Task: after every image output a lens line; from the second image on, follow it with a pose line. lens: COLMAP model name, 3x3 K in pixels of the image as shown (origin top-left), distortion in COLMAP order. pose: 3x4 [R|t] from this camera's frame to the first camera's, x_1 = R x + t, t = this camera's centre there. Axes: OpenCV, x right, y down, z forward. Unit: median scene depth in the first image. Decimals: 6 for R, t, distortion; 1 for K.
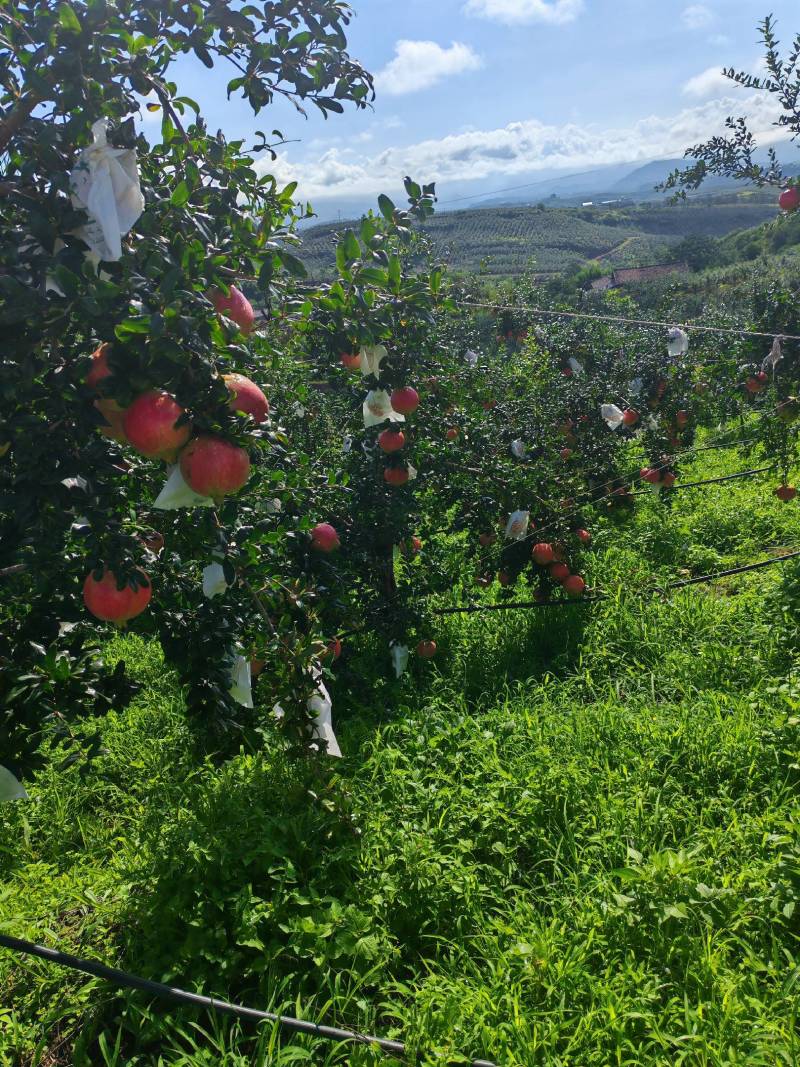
lens RADIAL K [[814.7, 0, 398.7], [0, 814.7, 532.7], [0, 0, 1]] dist [0.004134, 0.005947]
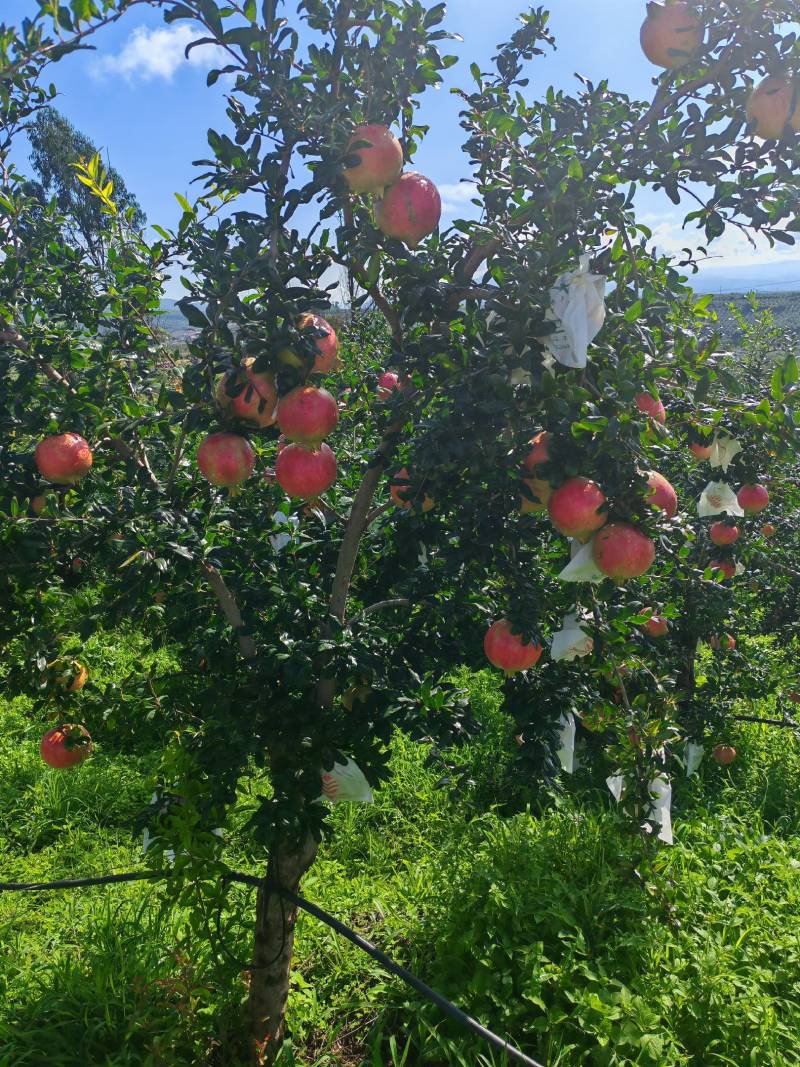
lens RADIAL K [[814.7, 0, 401.4], [0, 814.7, 530.7], [0, 0, 1]] dist [0.004134, 0.005947]
pose [[0.932756, 0.154385, -0.325778, -0.083196], [-0.179048, 0.982720, -0.046935, -0.001650], [0.312903, 0.102109, 0.944280, -0.079196]]
